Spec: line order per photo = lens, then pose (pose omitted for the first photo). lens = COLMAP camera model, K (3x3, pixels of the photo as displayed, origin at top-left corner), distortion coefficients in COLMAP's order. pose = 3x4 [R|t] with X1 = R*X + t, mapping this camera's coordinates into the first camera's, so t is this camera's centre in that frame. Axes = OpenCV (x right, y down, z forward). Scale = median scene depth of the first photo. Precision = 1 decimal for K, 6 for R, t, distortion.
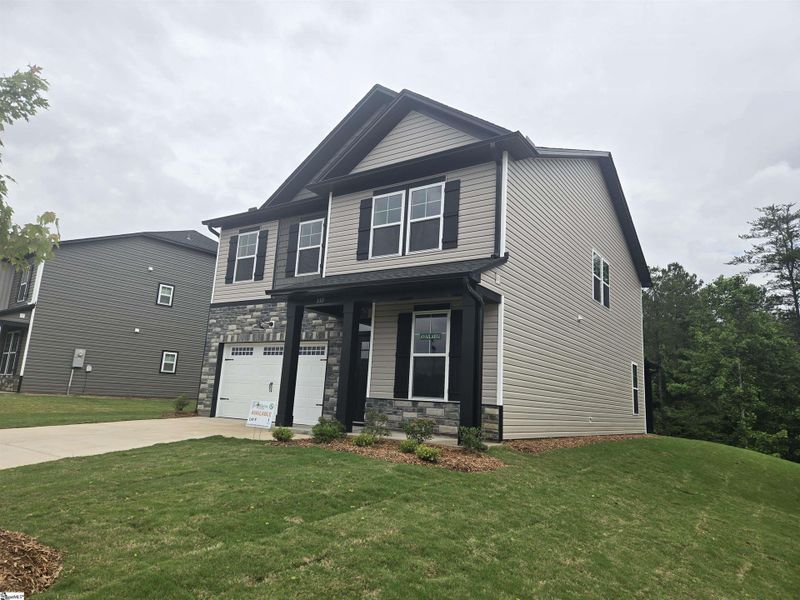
lens RADIAL K [[537.3, 0, 400.0], [0, 537.3, 300.0], [0, 0, 1]] dist [-0.004879, -0.001059]
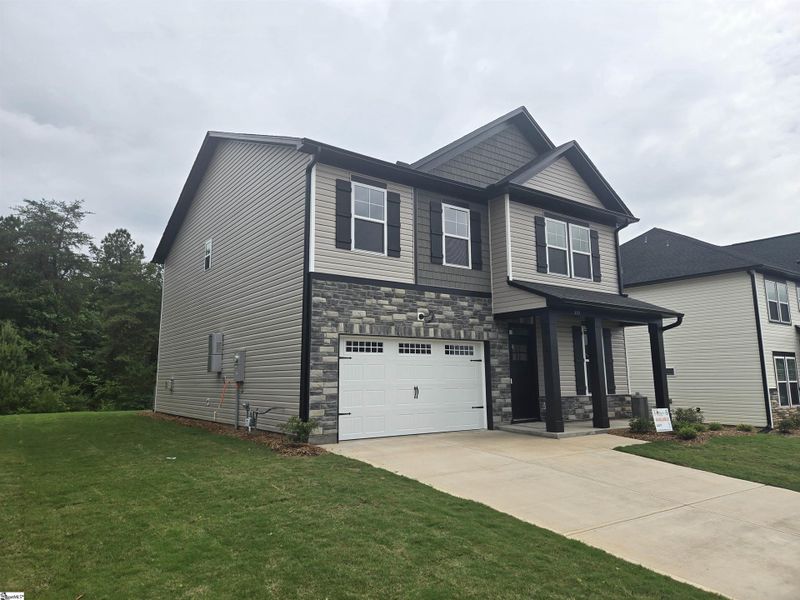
lens RADIAL K [[549.5, 0, 399.9], [0, 549.5, 287.3], [0, 0, 1]] dist [0.007936, 0.000392]
pose [[0.346550, 0.101431, 0.932532, -1.026770], [-0.149881, 0.987352, -0.051695, 0.048225], [-0.925980, -0.121854, 0.357369, 0.721092]]
